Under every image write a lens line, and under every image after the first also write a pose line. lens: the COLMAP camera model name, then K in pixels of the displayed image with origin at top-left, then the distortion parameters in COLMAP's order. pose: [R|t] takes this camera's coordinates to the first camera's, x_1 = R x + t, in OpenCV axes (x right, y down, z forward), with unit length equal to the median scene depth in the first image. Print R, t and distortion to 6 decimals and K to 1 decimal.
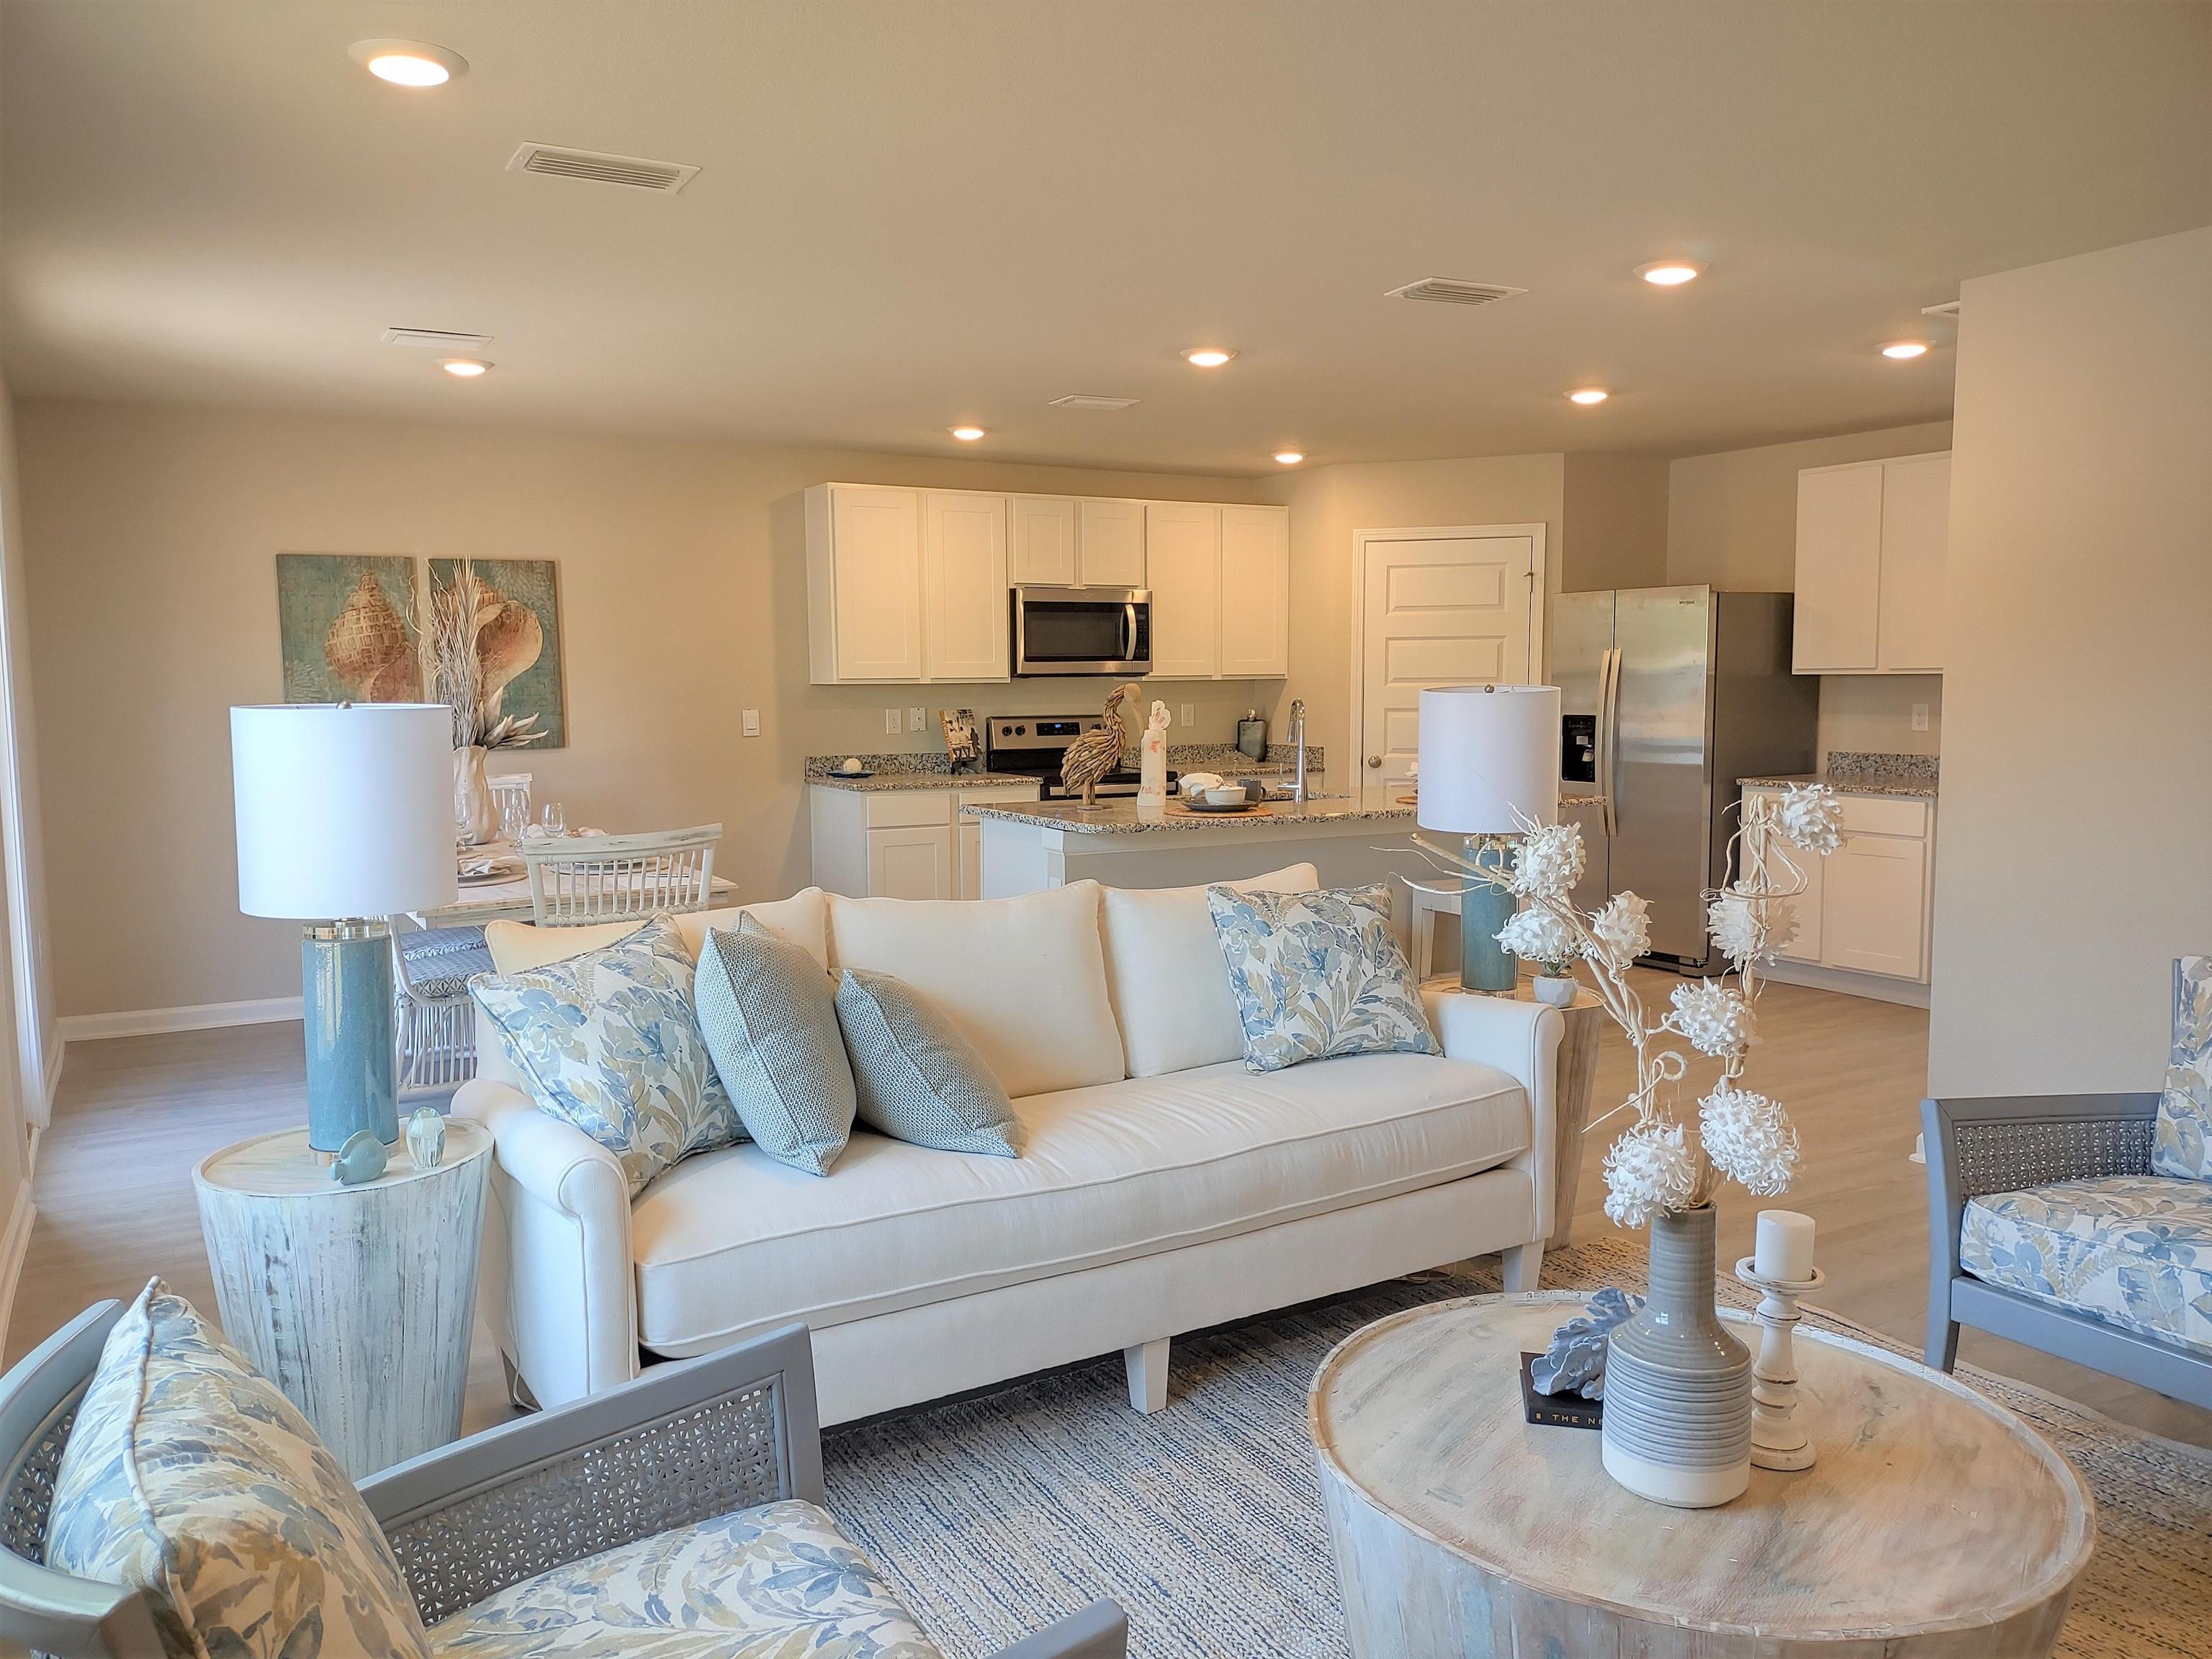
lens RADIAL K [[1633.5, 0, 1116.3], [0, 1633.5, 829.0], [0, 0, 1]] dist [0.085660, -0.114126]
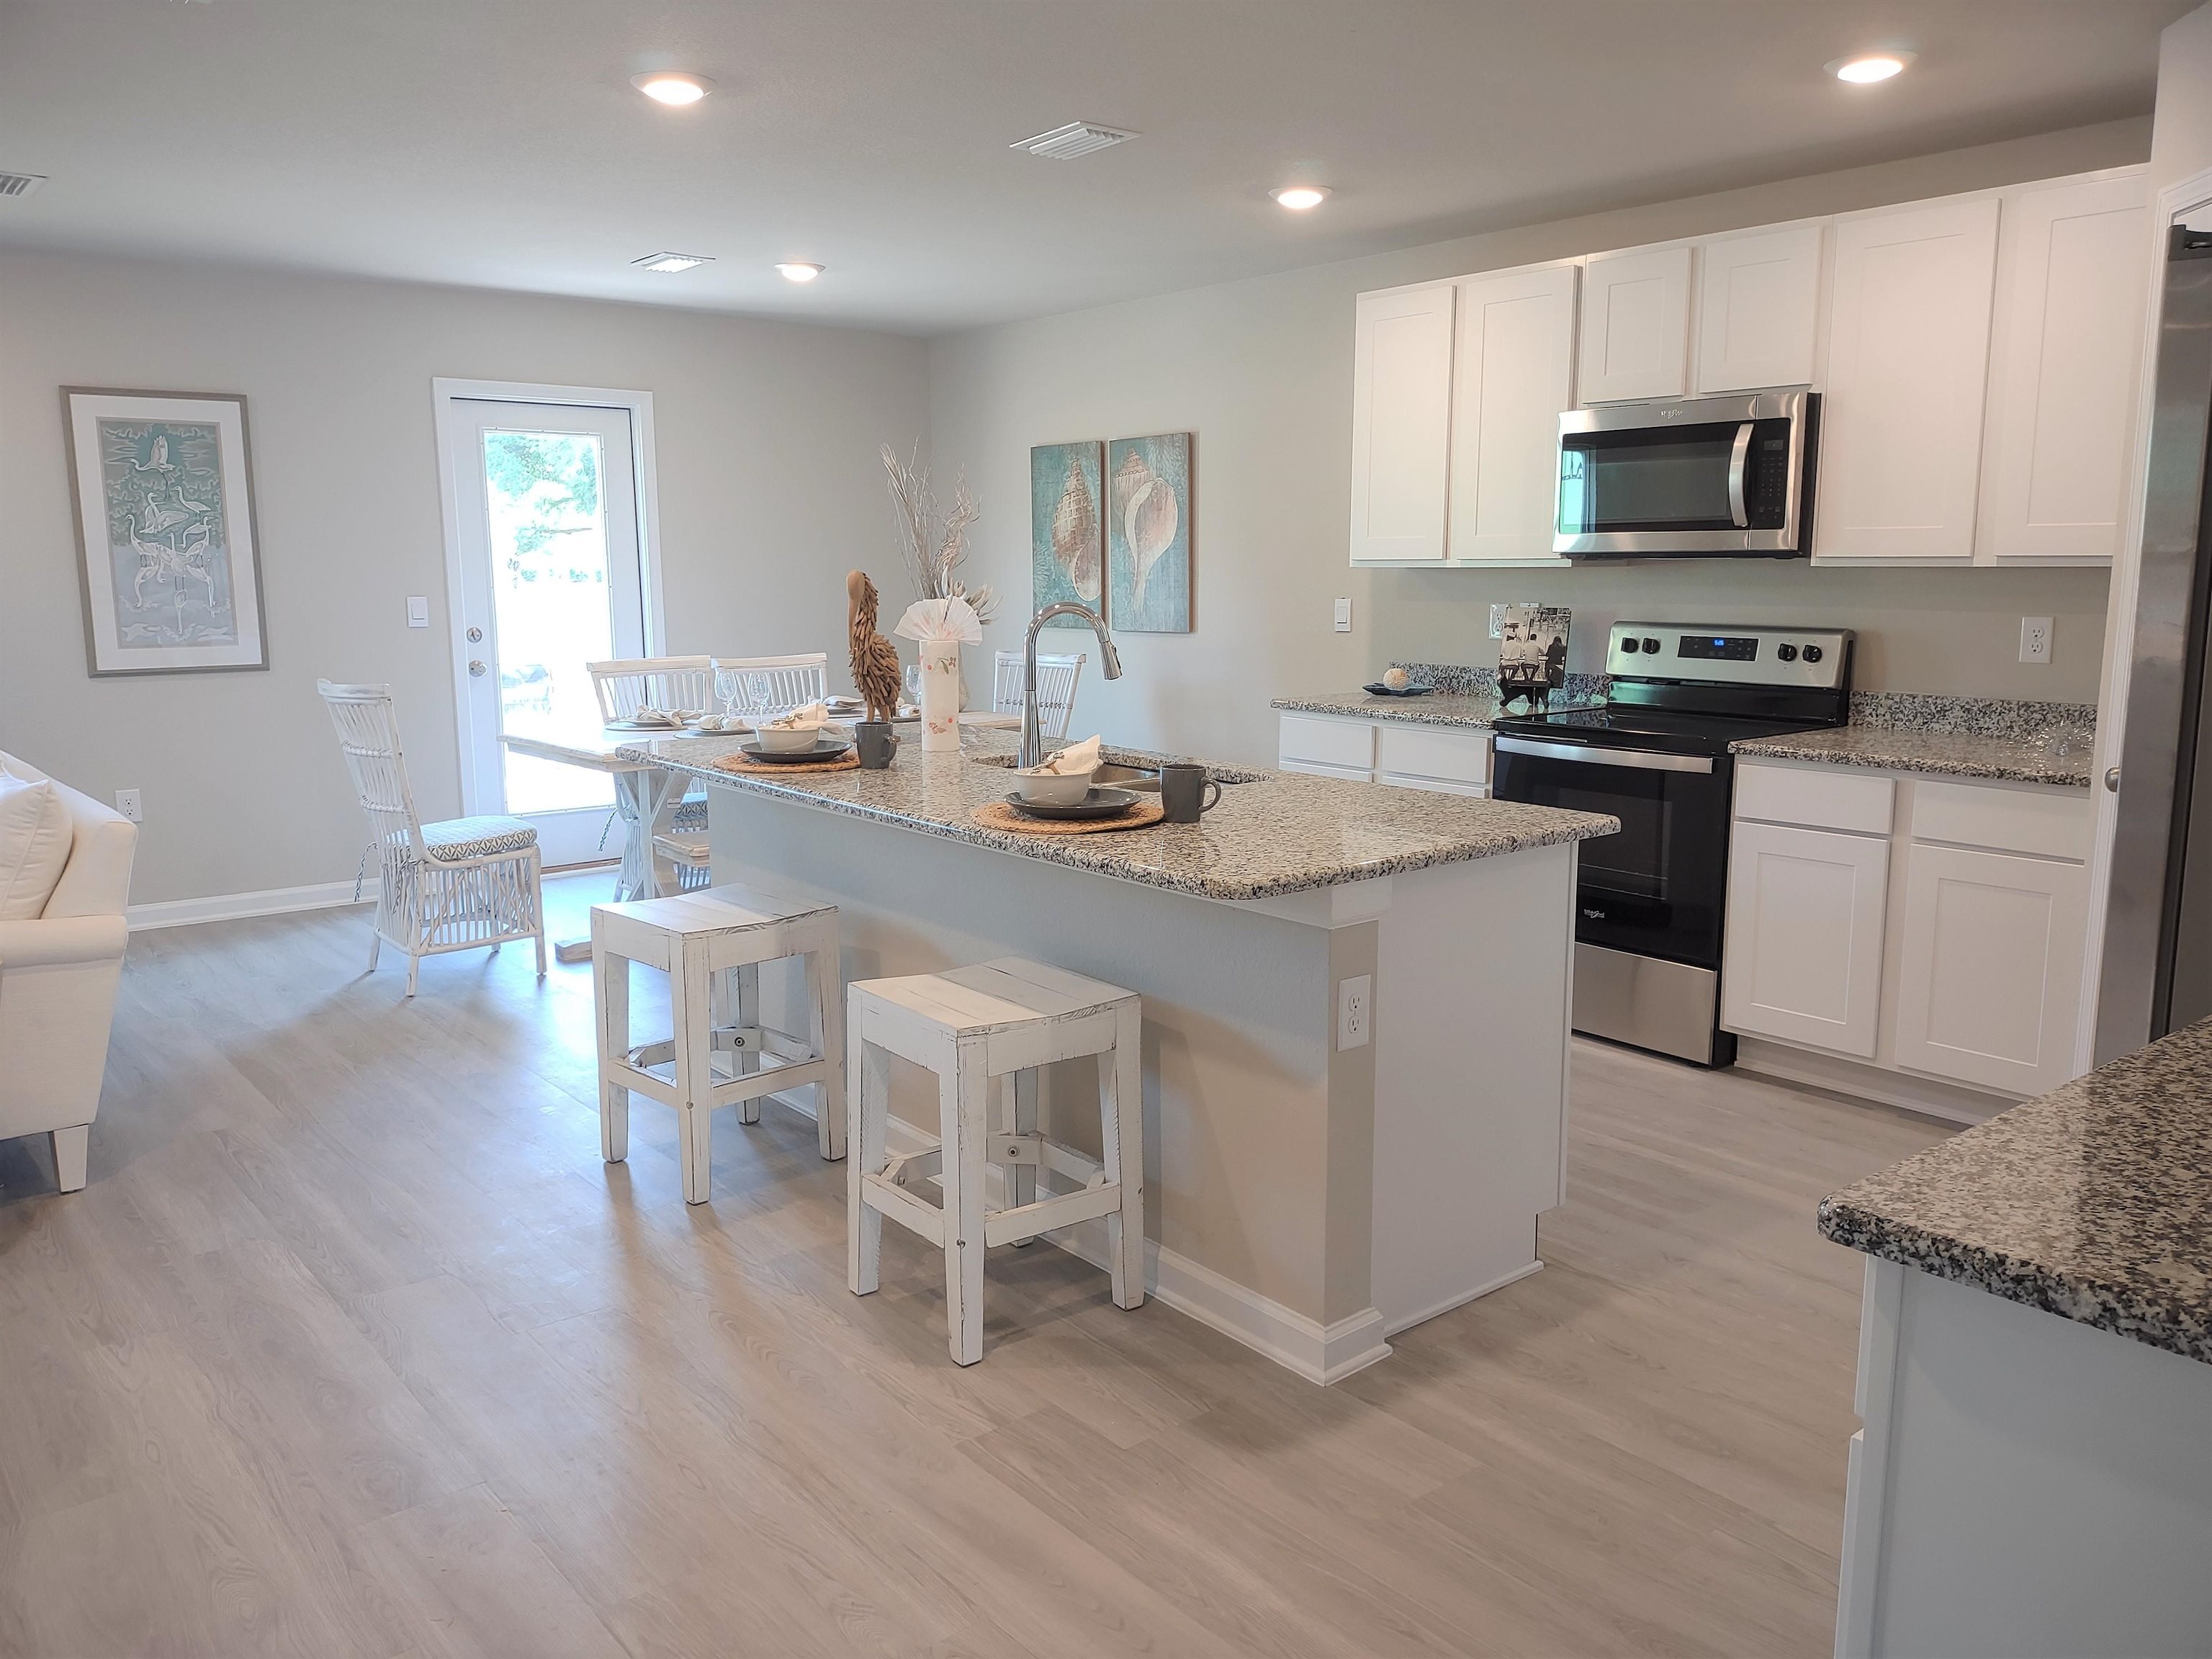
lens RADIAL K [[1633.5, 0, 1116.3], [0, 1633.5, 829.0], [0, 0, 1]] dist [0.085660, -0.114126]
pose [[0.159127, 0.168618, -0.972752, 0.550429], [-0.092875, 0.983494, 0.155287, -0.074033], [0.982880, 0.065634, 0.172161, 0.739671]]
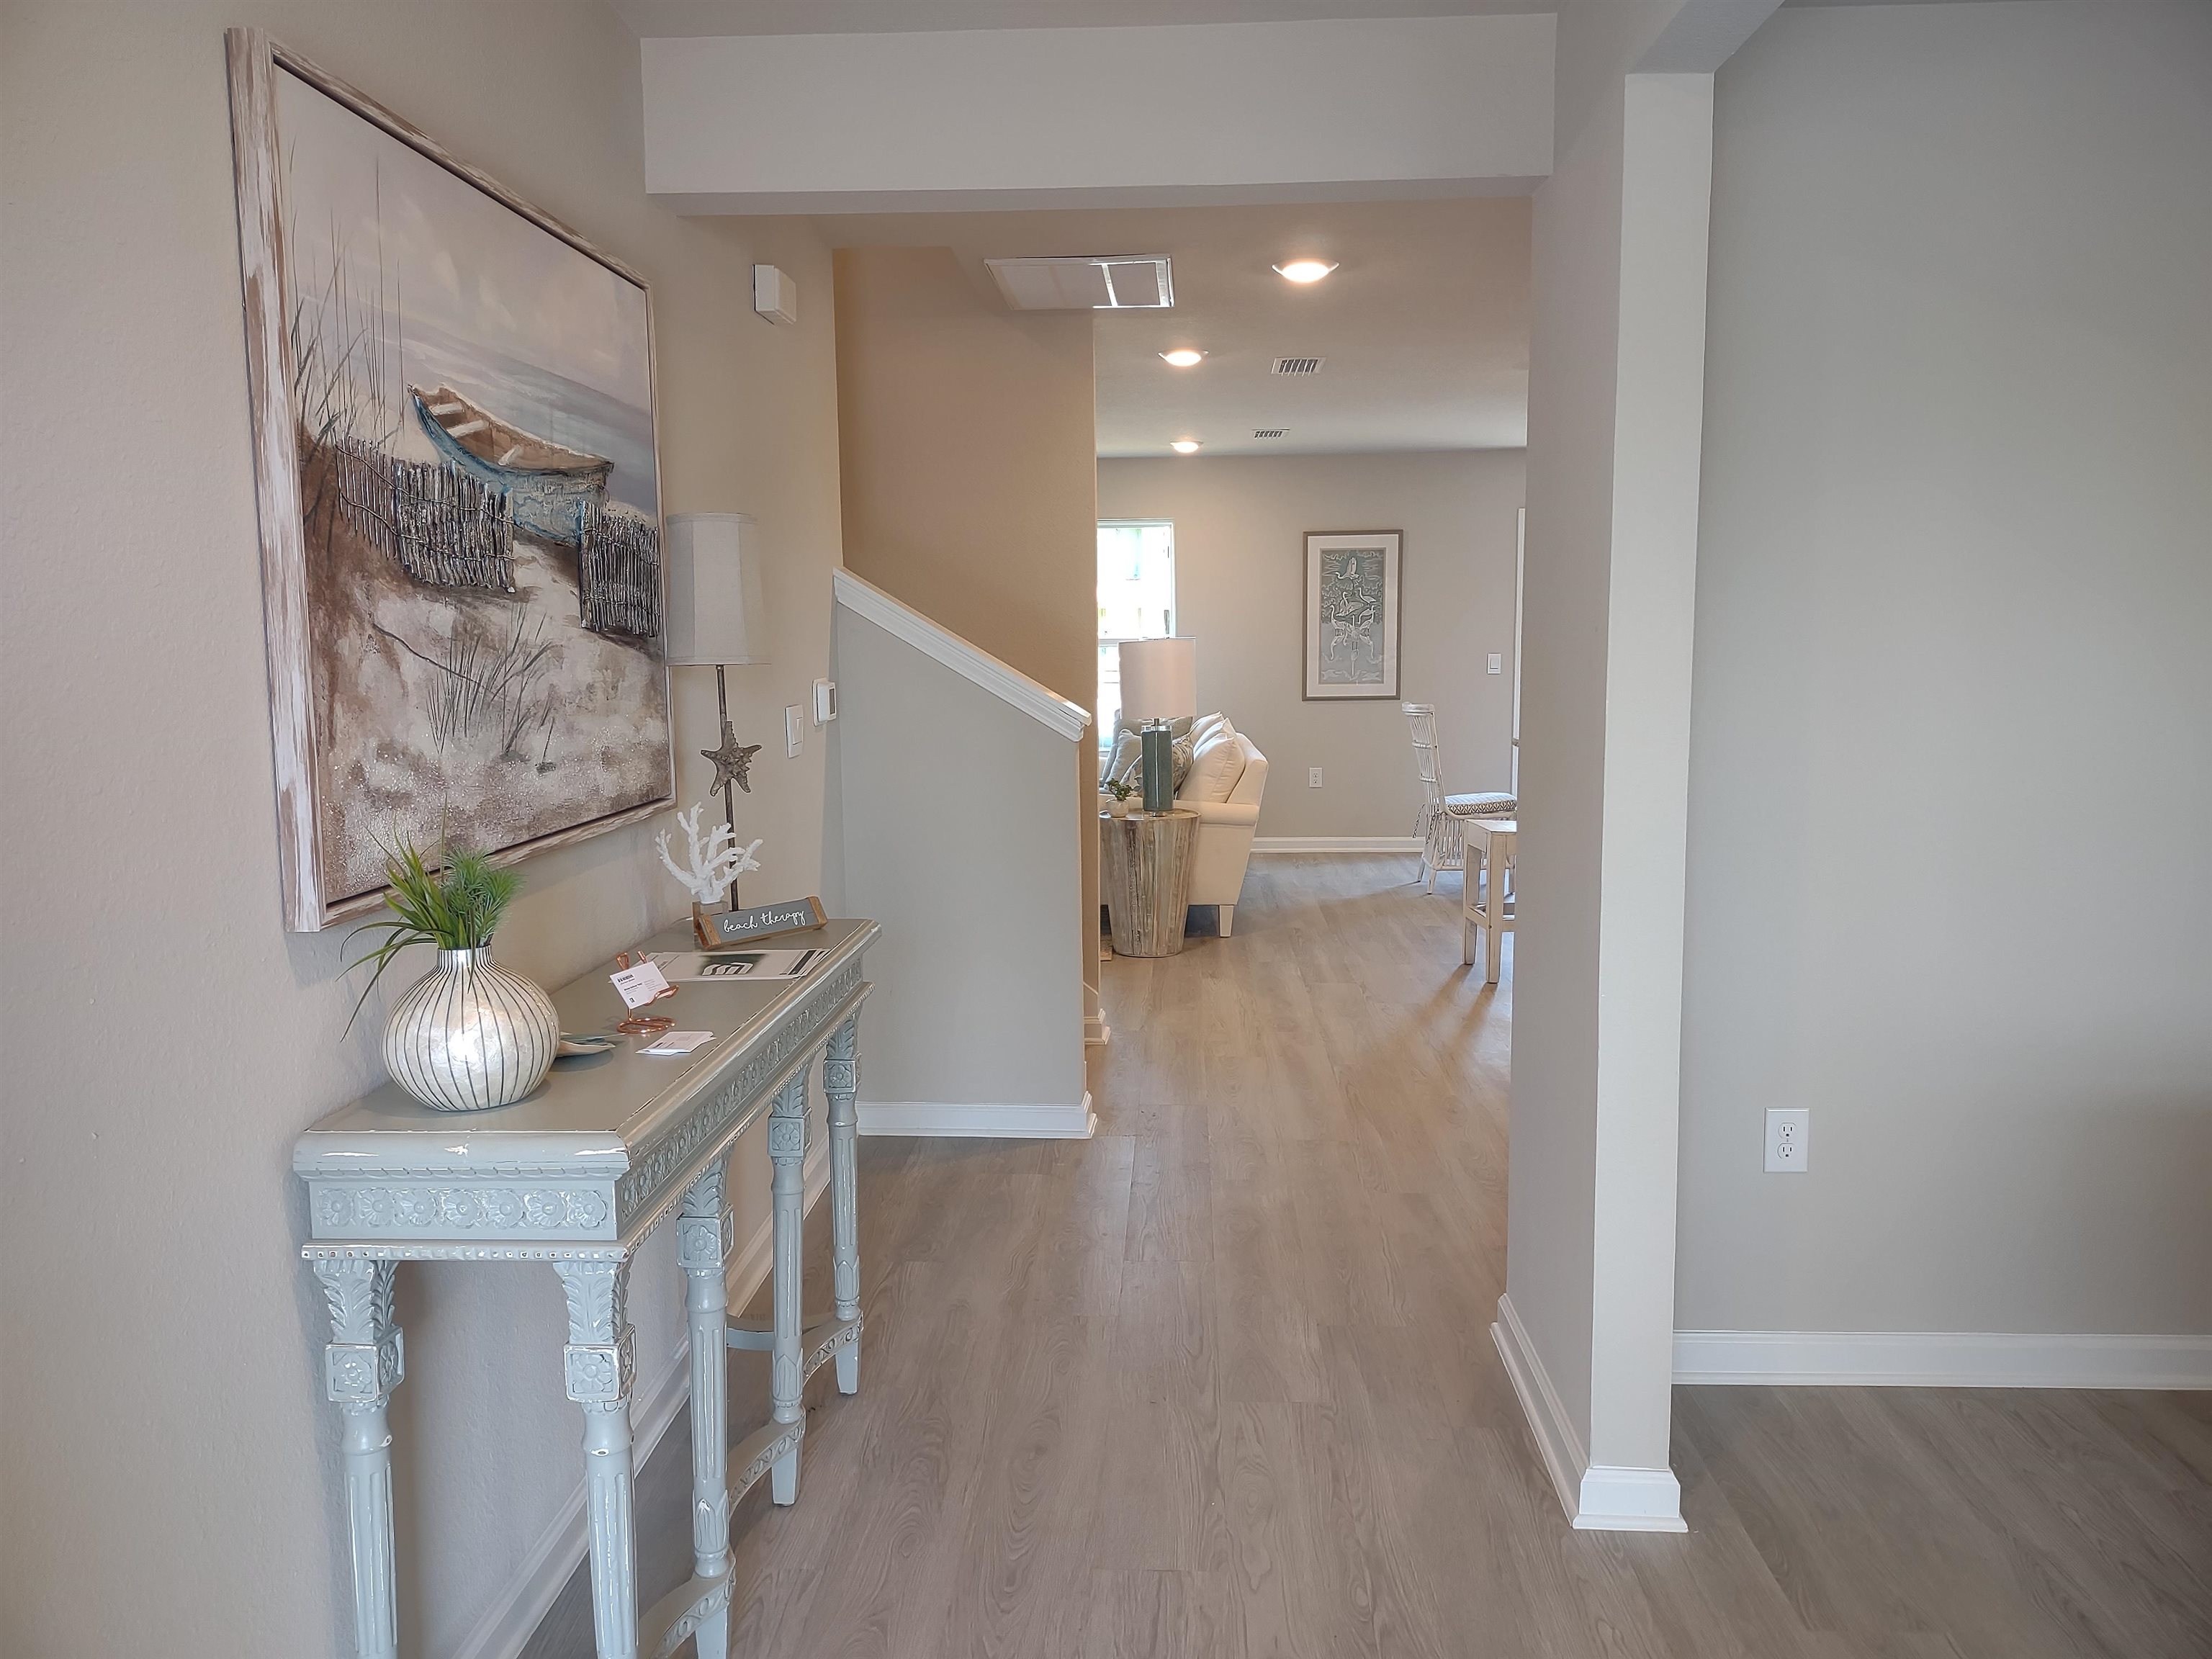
lens RADIAL K [[1634.2, 0, 1100.5], [0, 1634.2, 824.3], [0, 0, 1]] dist [0.089264, -0.162116]
pose [[-0.555686, 0.107824, -0.824371, 0.879523], [-0.065163, 0.982856, 0.172478, -0.096246], [0.828835, 0.149562, -0.539133, 0.979251]]
